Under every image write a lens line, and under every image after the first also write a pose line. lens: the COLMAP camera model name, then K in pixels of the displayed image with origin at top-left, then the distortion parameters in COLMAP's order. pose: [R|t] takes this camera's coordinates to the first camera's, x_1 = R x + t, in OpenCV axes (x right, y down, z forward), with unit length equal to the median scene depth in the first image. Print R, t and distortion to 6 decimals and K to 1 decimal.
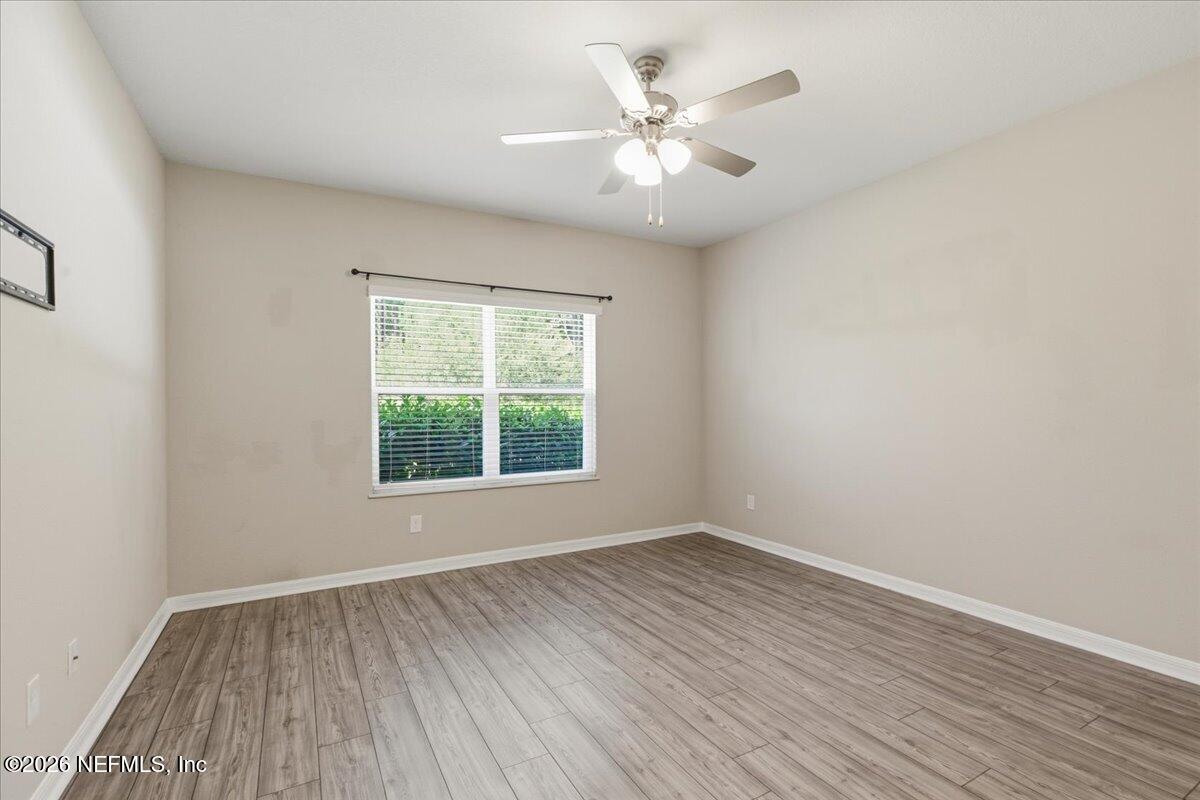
lens RADIAL K [[548.5, 0, 612.1], [0, 548.5, 407.1], [0, 0, 1]] dist [-0.007534, 0.000180]
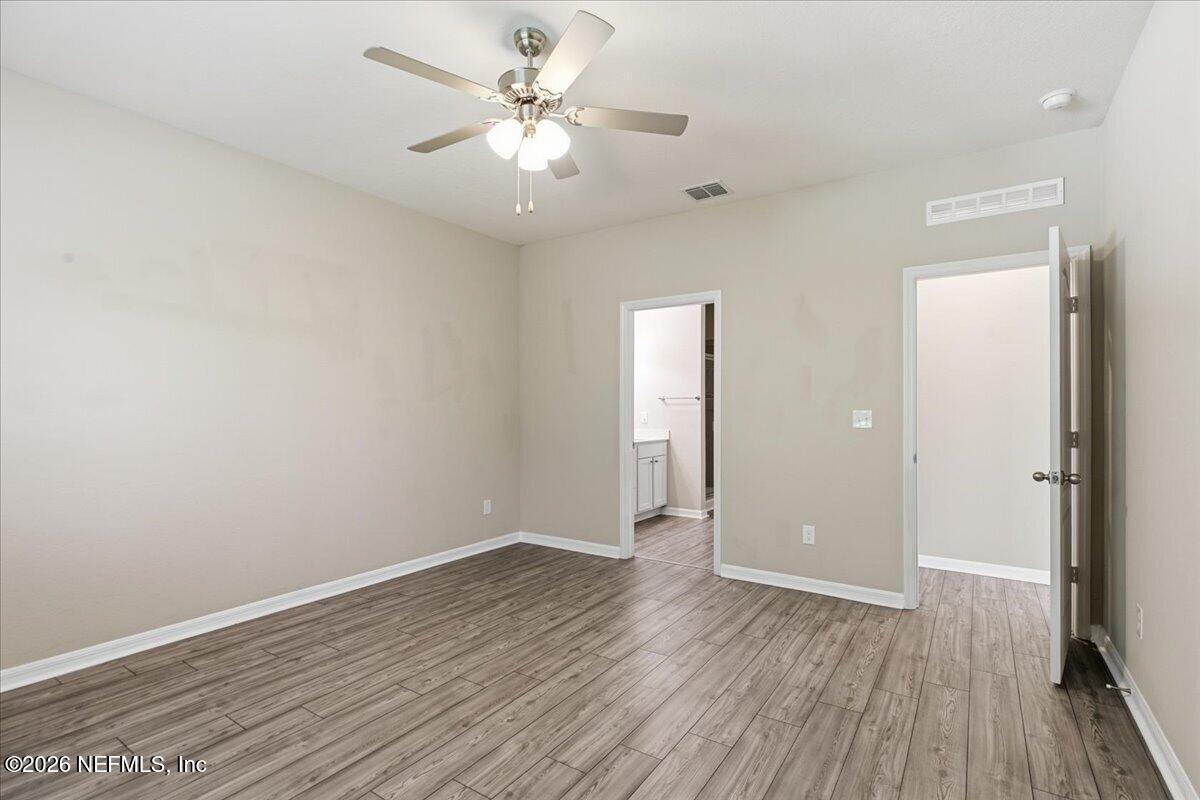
lens RADIAL K [[548.5, 0, 612.1], [0, 548.5, 407.1], [0, 0, 1]] dist [-0.007534, 0.000180]
pose [[-0.439056, 0.007973, 0.898424, -0.705032], [0.010908, 0.999934, -0.003543, -0.000967], [-0.898393, 0.008245, -0.439114, 1.108917]]
